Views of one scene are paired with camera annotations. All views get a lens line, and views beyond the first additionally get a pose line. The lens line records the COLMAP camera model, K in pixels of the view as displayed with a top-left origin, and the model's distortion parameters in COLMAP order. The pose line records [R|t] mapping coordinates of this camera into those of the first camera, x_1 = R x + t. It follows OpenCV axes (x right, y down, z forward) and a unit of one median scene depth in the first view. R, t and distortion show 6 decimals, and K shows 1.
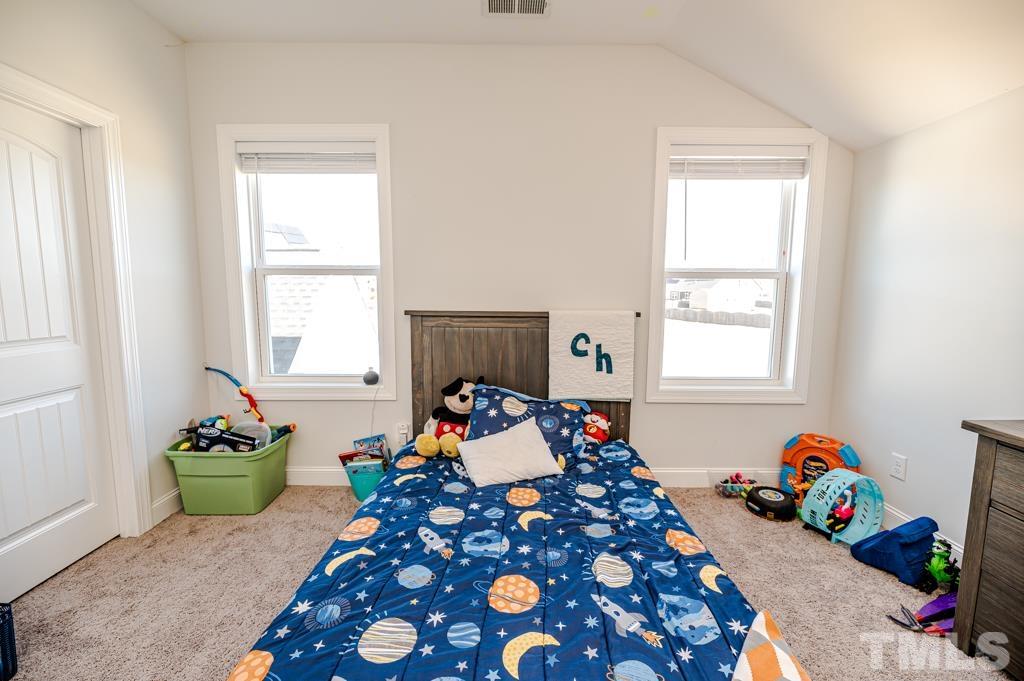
lens RADIAL K [[408.4, 0, 510.5], [0, 408.4, 339.8], [0, 0, 1]] dist [-0.006195, -0.000417]
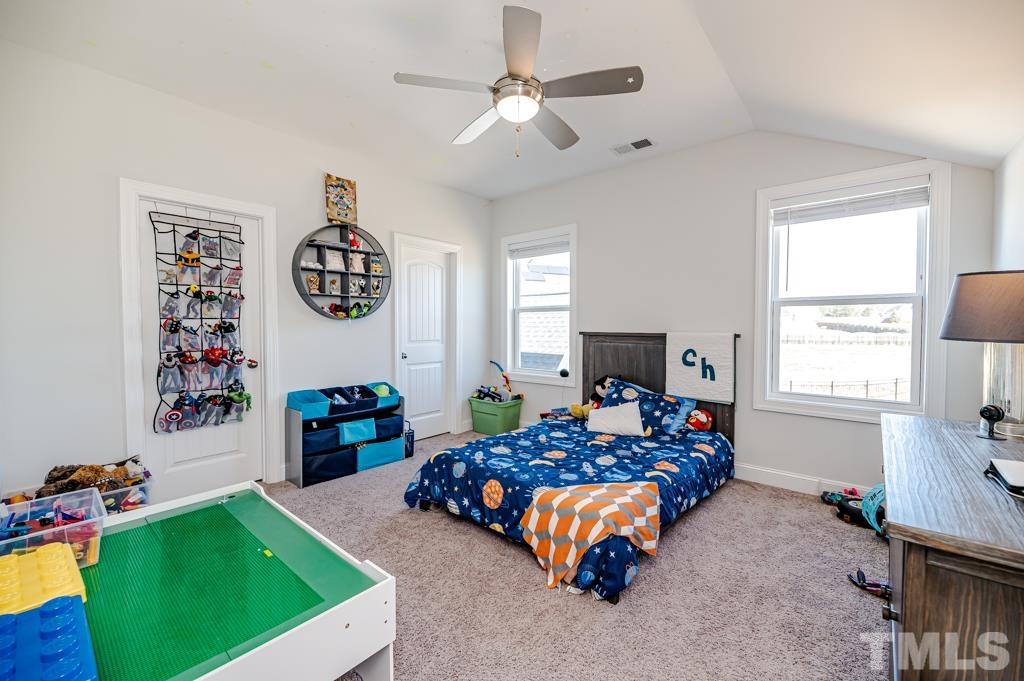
lens RADIAL K [[408.4, 0, 510.5], [0, 408.4, 339.8], [0, 0, 1]] dist [-0.006195, -0.000417]
pose [[0.756649, 0.017966, -0.653574, 0.617779], [-0.070877, 0.995985, -0.054677, 0.071313], [0.649968, 0.087694, 0.754885, -0.428774]]
